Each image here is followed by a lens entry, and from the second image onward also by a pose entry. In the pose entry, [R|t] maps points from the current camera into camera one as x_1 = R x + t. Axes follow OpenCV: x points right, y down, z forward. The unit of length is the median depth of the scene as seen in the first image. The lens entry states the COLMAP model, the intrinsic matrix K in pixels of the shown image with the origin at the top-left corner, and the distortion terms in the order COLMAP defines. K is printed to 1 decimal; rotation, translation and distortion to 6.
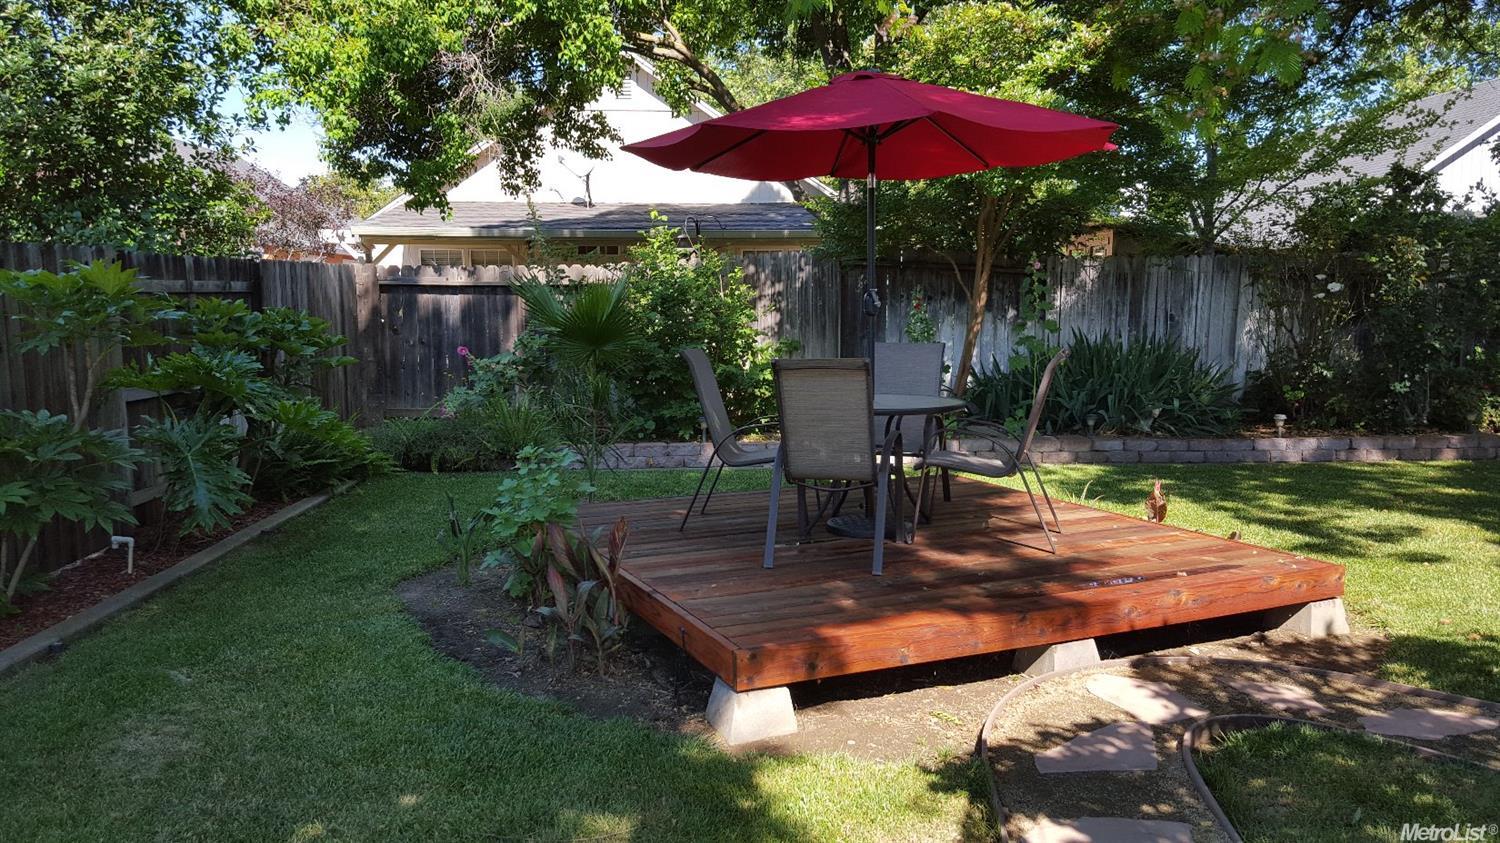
lens RADIAL K [[1037.8, 0, 750.0], [0, 1037.8, 421.5], [0, 0, 1]] dist [0.072763, -0.114241]
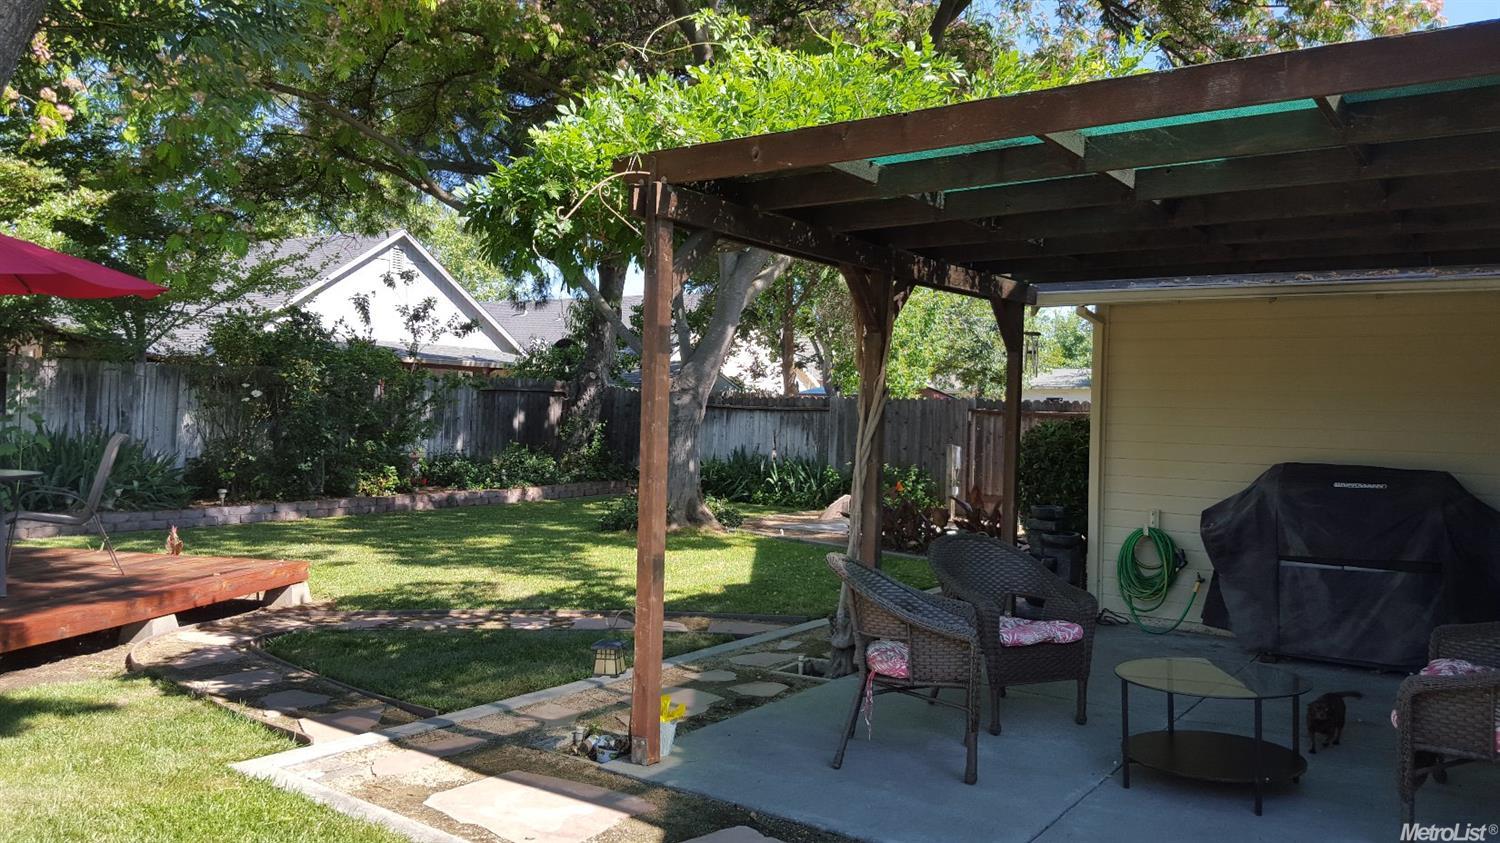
lens RADIAL K [[1129.4, 0, 748.3], [0, 1129.4, 433.8], [0, 0, 1]] dist [0.164470, -0.174131]
pose [[0.568509, 0.005881, 0.822656, -0.298548], [0.064425, 0.996585, -0.051646, 0.039877], [-0.820151, 0.082361, 0.566189, -0.346166]]
